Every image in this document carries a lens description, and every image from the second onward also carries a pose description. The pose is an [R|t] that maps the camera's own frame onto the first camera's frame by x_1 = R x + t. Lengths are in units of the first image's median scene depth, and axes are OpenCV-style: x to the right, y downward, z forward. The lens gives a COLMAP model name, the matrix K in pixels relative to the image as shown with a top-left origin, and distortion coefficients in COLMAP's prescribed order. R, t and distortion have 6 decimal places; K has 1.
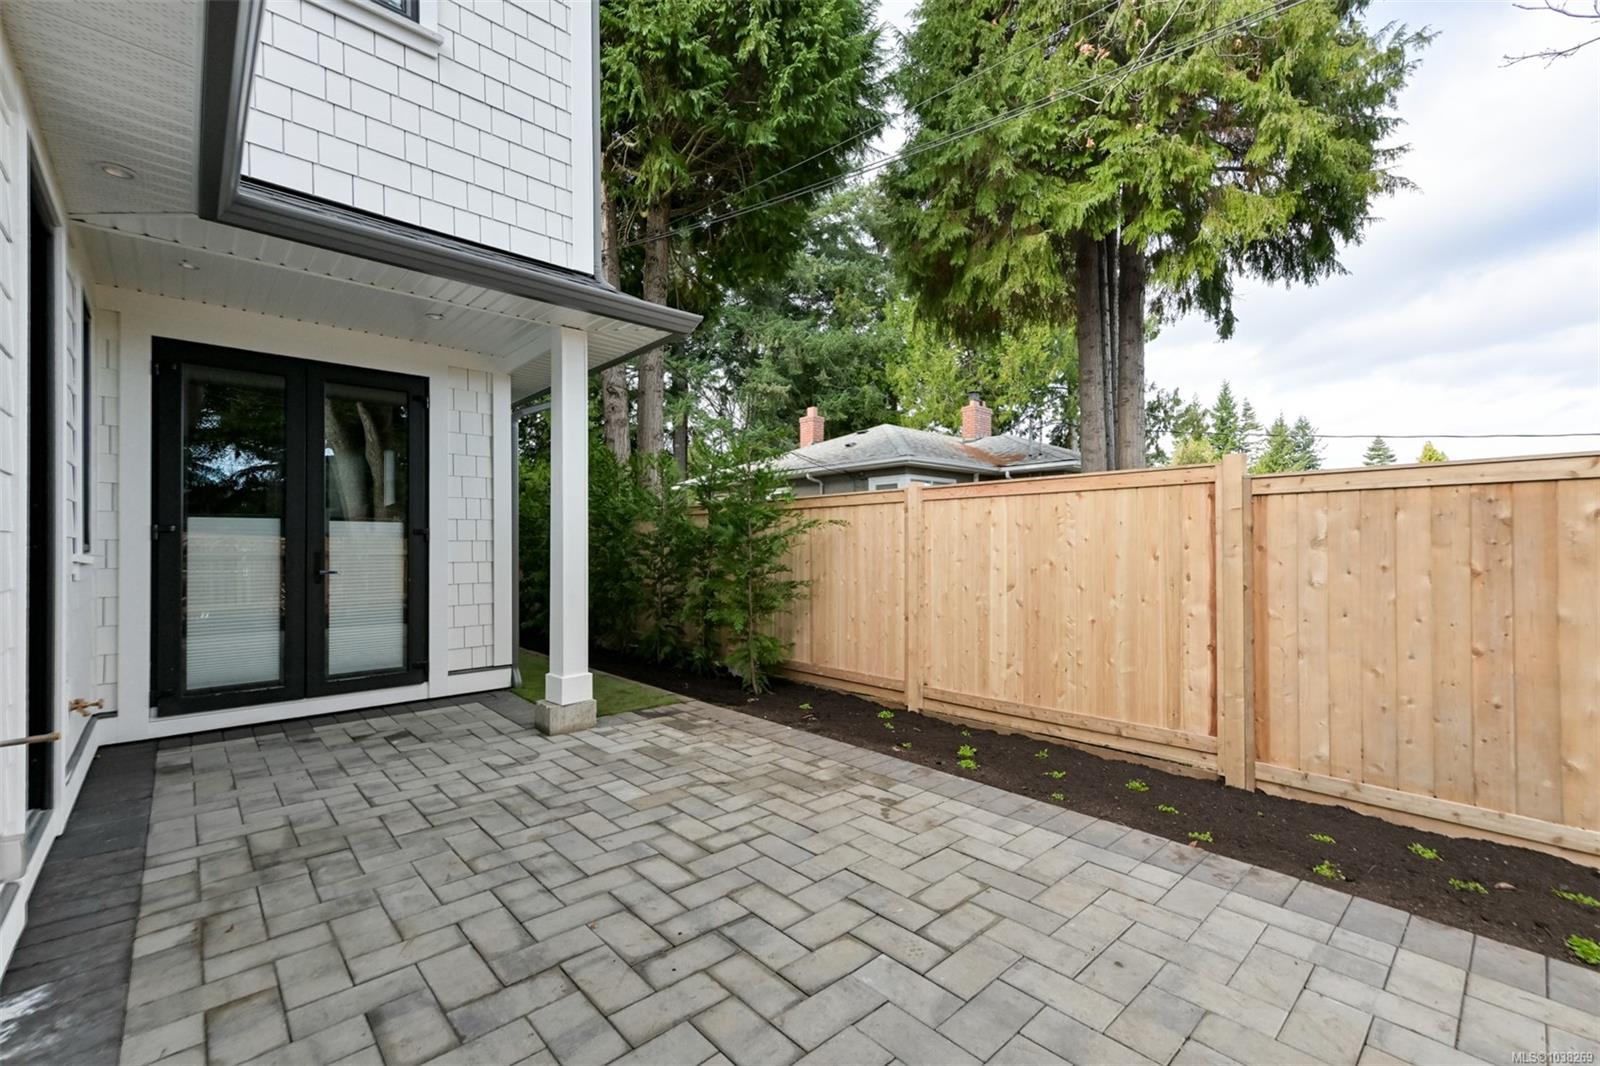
lens RADIAL K [[674.2, 0, 813.3], [0, 674.2, 536.0], [0, 0, 1]] dist [0.005152, 0.000829]
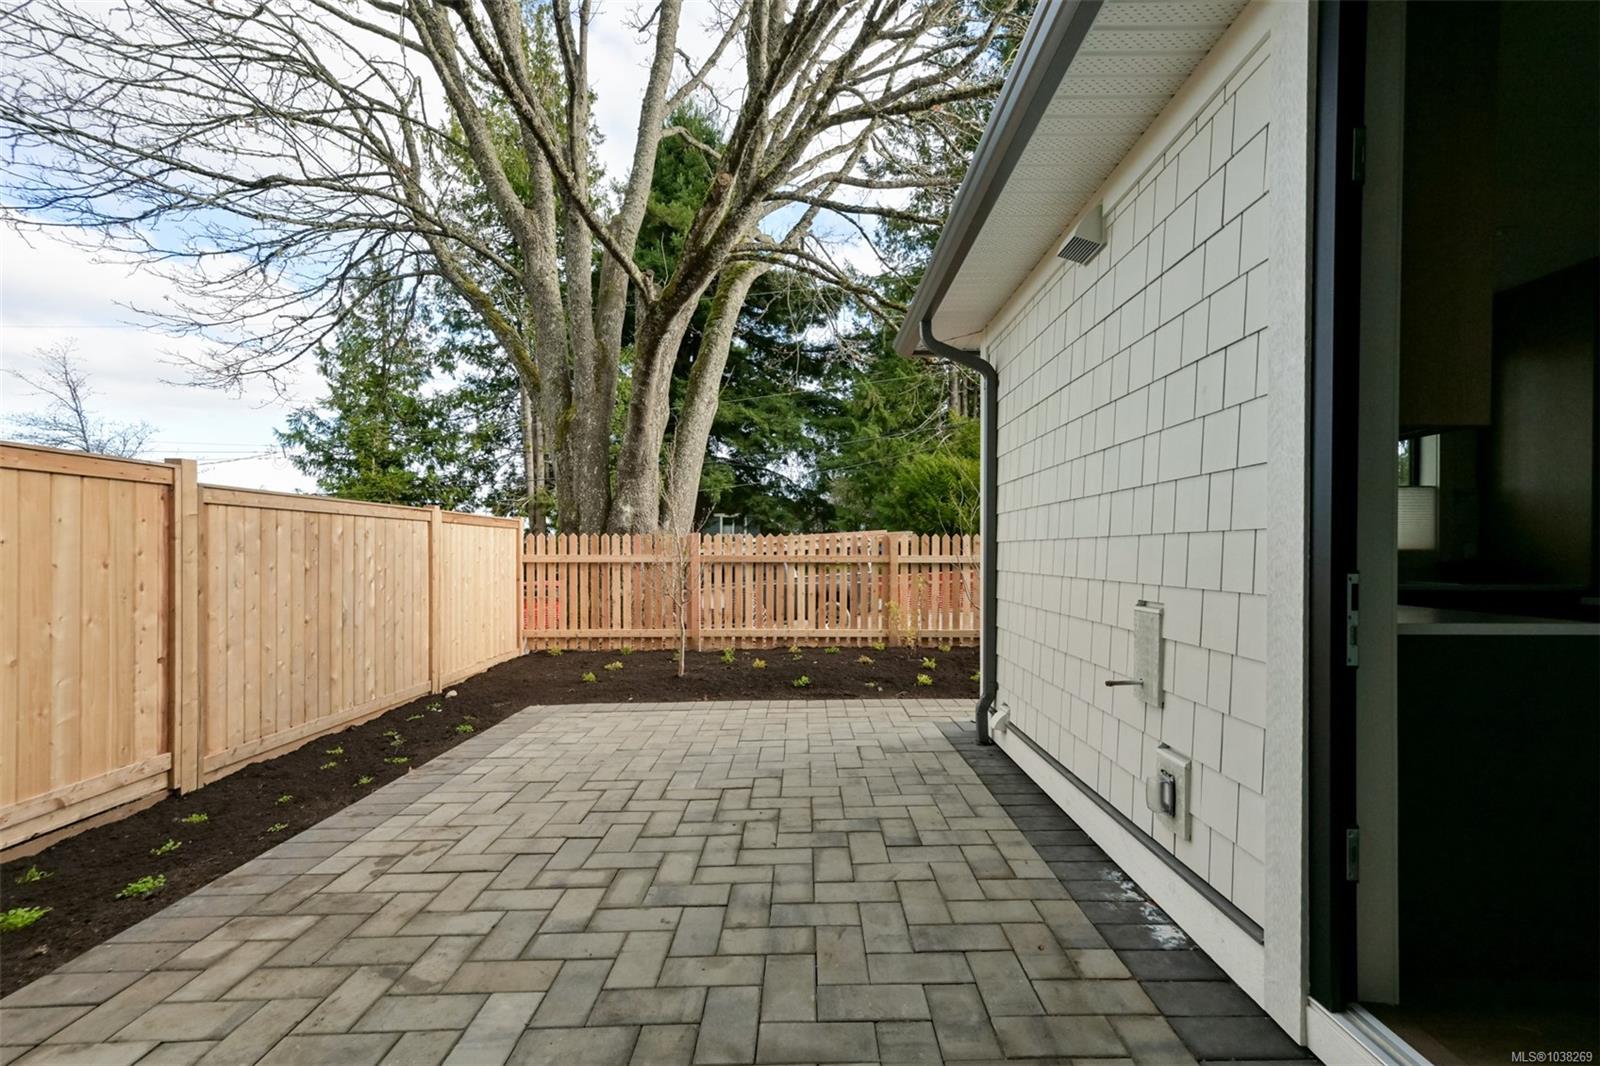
lens RADIAL K [[674.2, 0, 805.0], [0, 674.2, 541.5], [0, 0, 1]] dist [0.005152, 0.000829]
pose [[-0.726893, 0.012972, 0.686628, -0.975739], [-0.008581, 0.999572, -0.027969, 0.026371], [-0.686697, -0.026223, -0.726470, 1.476214]]
